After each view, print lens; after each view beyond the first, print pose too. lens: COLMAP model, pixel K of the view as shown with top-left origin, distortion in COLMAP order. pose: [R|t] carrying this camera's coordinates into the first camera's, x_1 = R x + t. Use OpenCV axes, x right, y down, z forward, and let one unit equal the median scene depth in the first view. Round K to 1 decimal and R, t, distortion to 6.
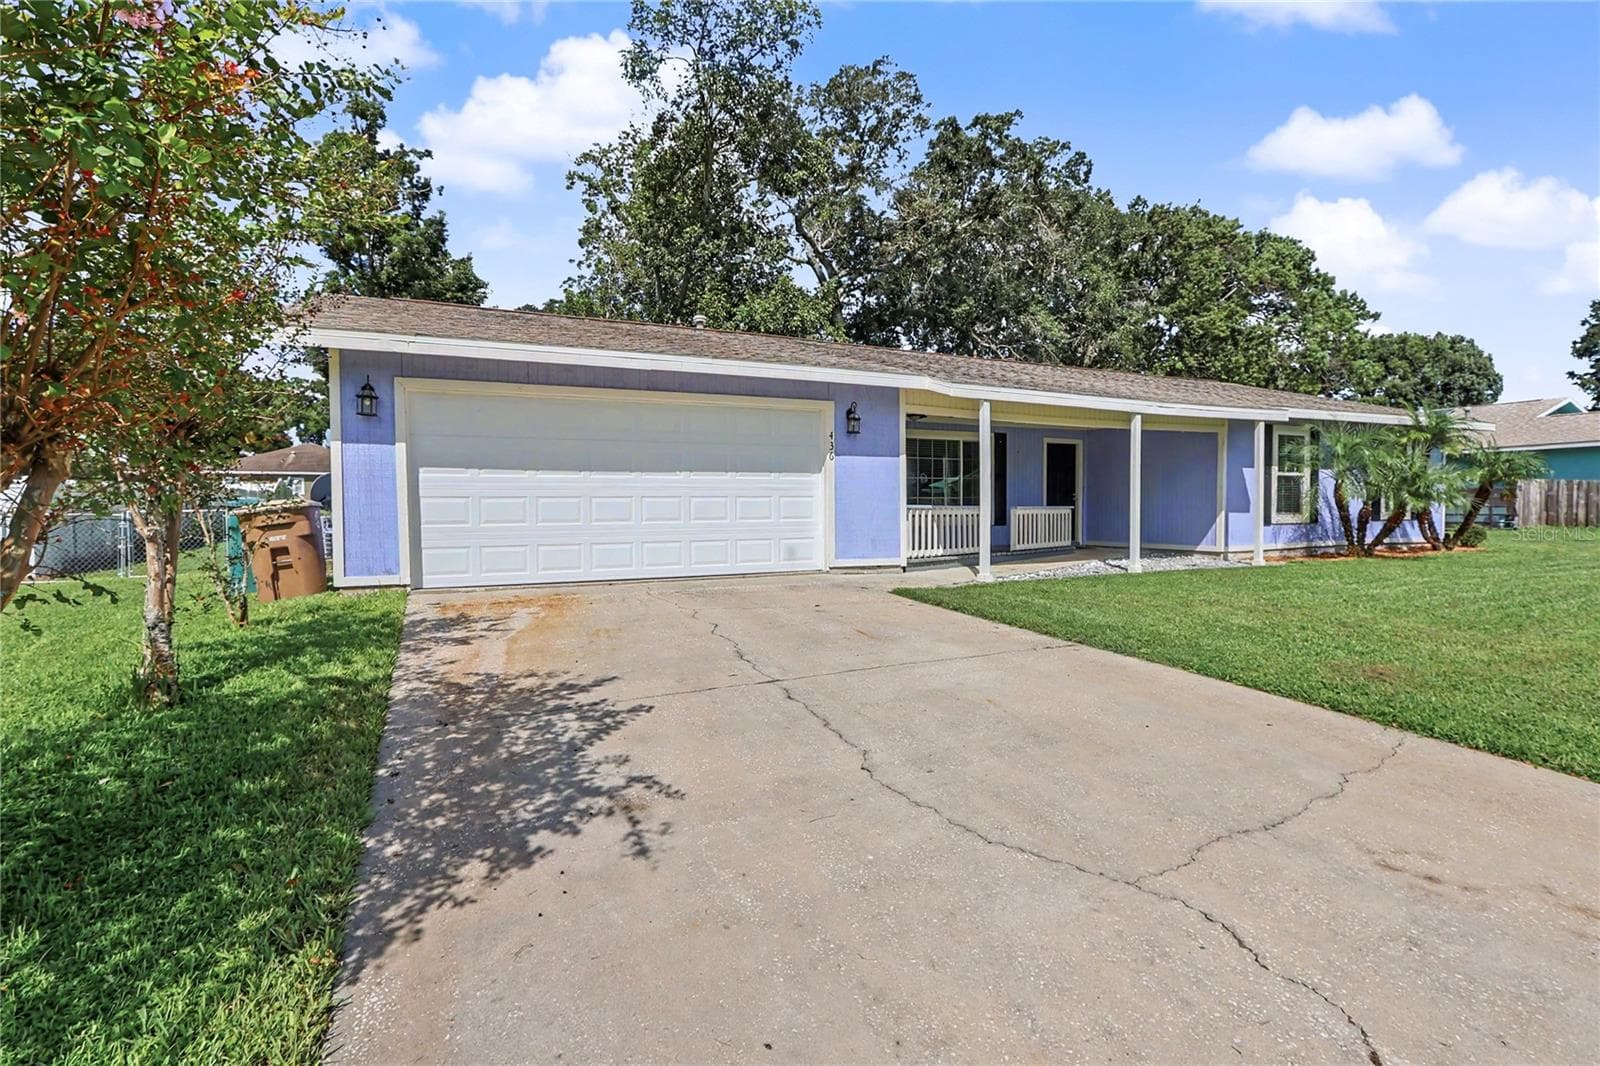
lens RADIAL K [[838.5, 0, 800.0], [0, 838.5, 533.0], [0, 0, 1]] dist [-0.015703, 0.000183]
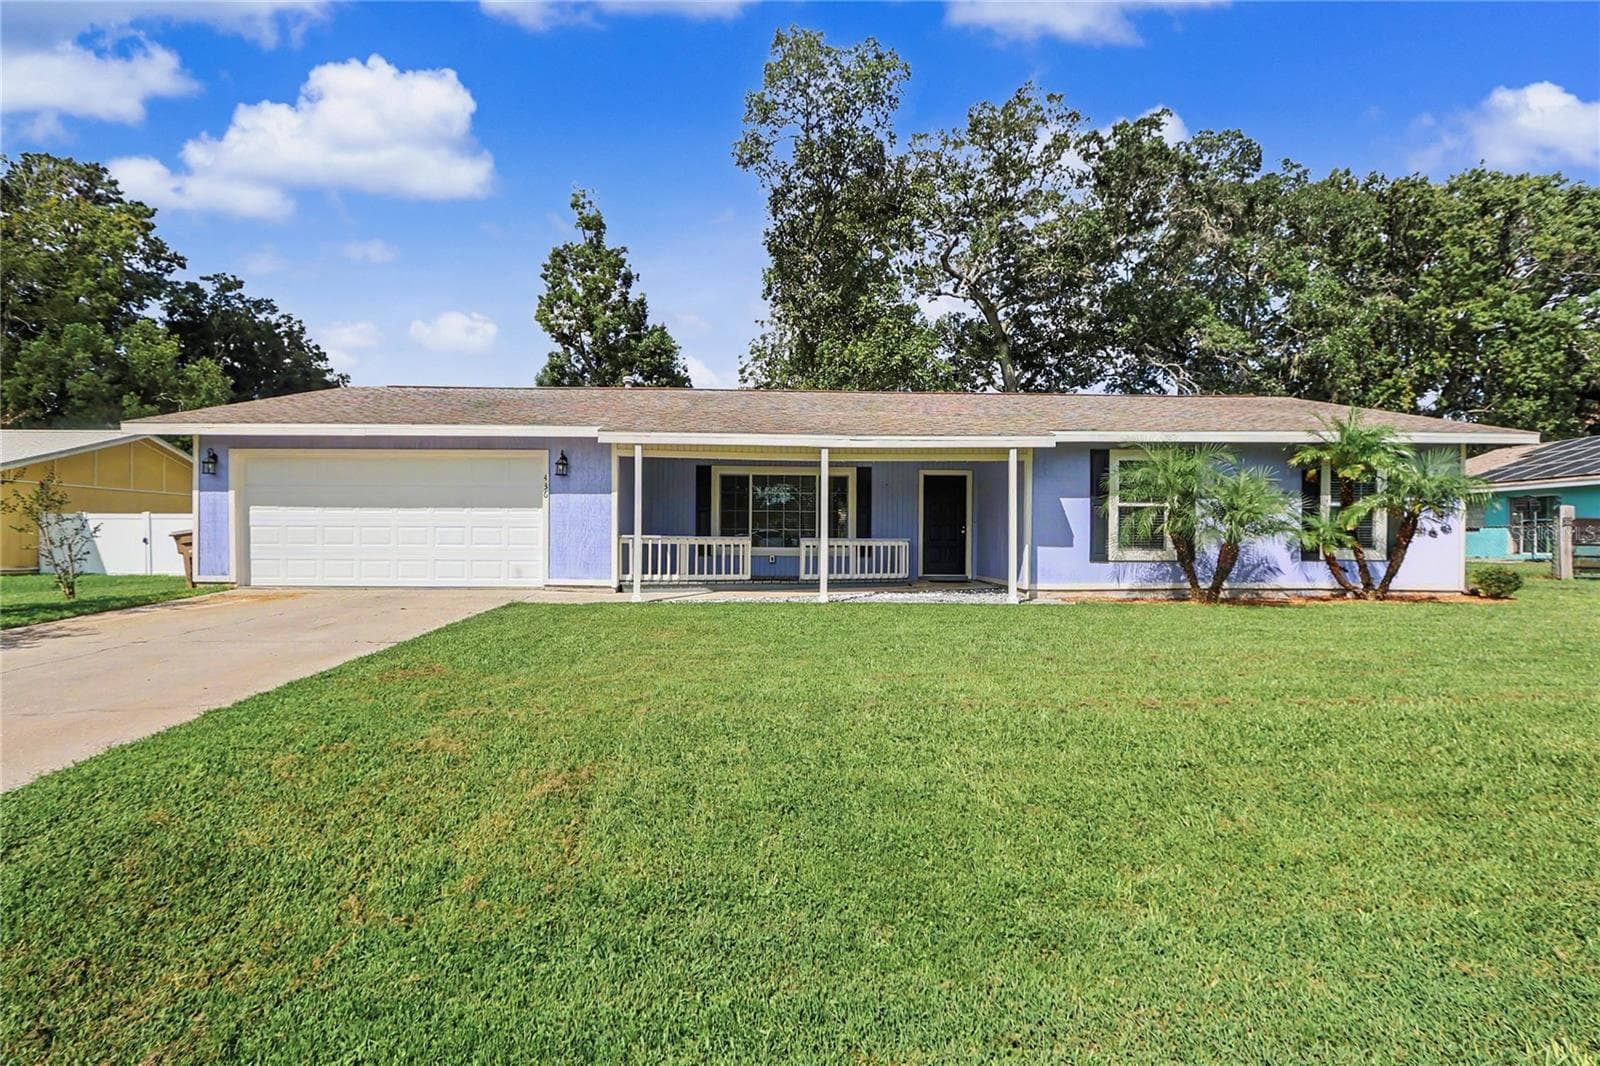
lens RADIAL K [[838.5, 0, 800.0], [0, 838.5, 533.0], [0, 0, 1]] dist [-0.015703, 0.000183]
pose [[0.897060, 0.006462, -0.441862, 0.687747], [-0.024280, 0.999103, -0.034681, -0.001052], [0.441242, 0.041839, 0.896413, 0.048621]]
